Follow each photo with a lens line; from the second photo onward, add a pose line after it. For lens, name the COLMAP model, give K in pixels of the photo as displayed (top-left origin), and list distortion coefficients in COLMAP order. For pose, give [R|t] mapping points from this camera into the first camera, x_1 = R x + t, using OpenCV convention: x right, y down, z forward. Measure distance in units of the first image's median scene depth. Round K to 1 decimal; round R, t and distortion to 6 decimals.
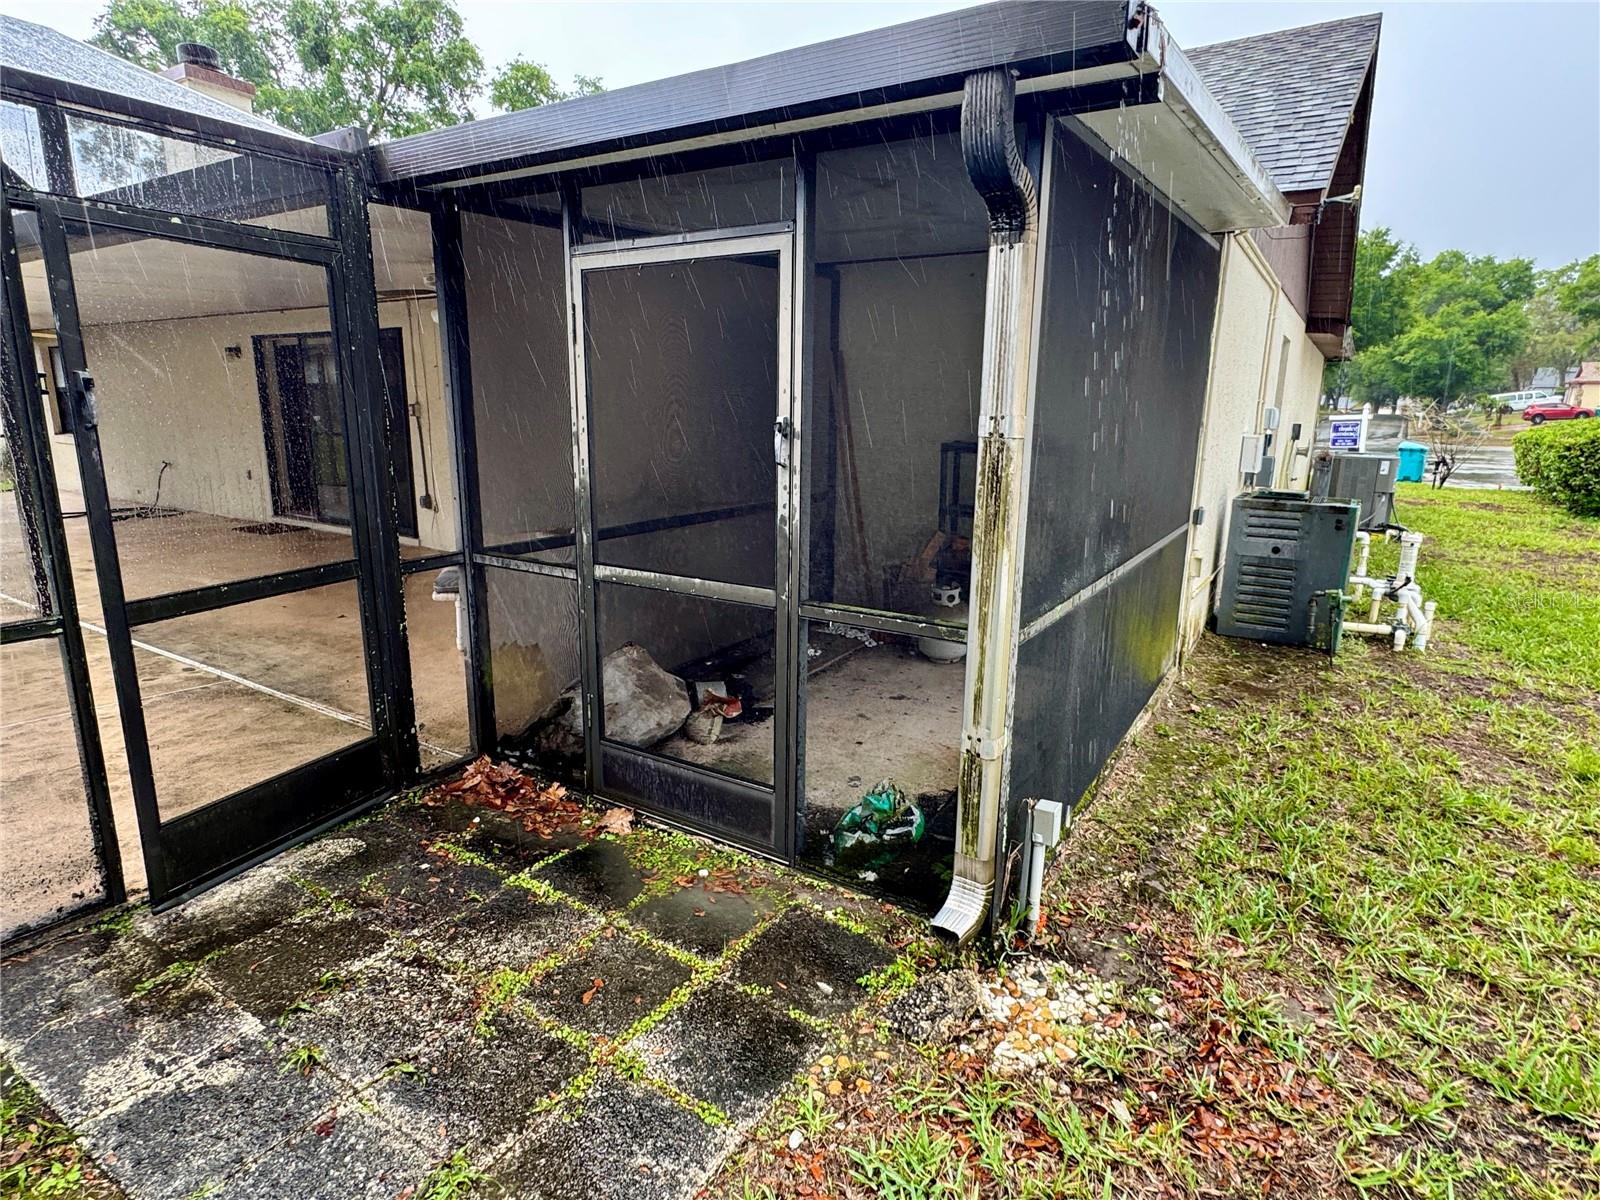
lens RADIAL K [[873.0, 0, 792.1], [0, 873.0, 598.6], [0, 0, 1]] dist [-0.001719, -0.000436]
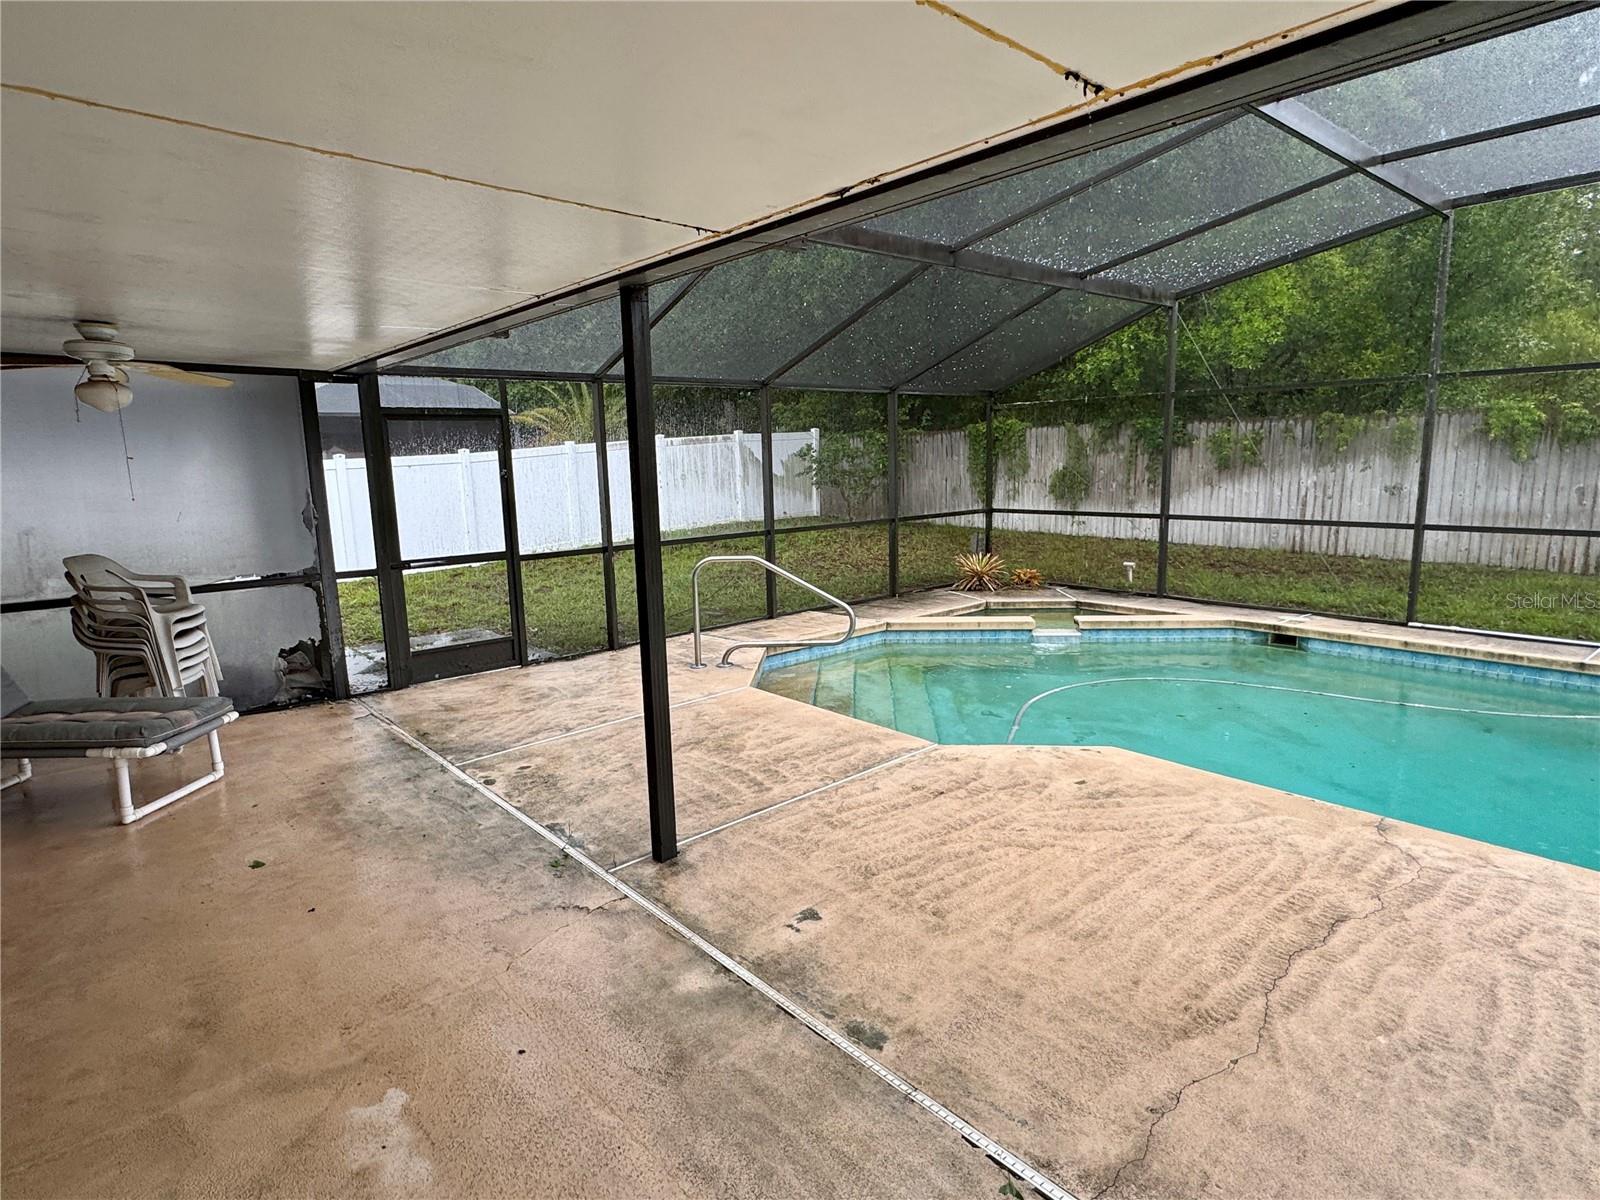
lens RADIAL K [[873.4, 0, 796.2], [0, 873.4, 602.7], [0, 0, 1]] dist [-0.001931, -0.000729]
pose [[-0.957789, -0.036472, 0.285148, -0.732869], [0.076249, 0.924158, 0.374323, -0.241506], [-0.277174, 0.380265, -0.882368, 0.962467]]
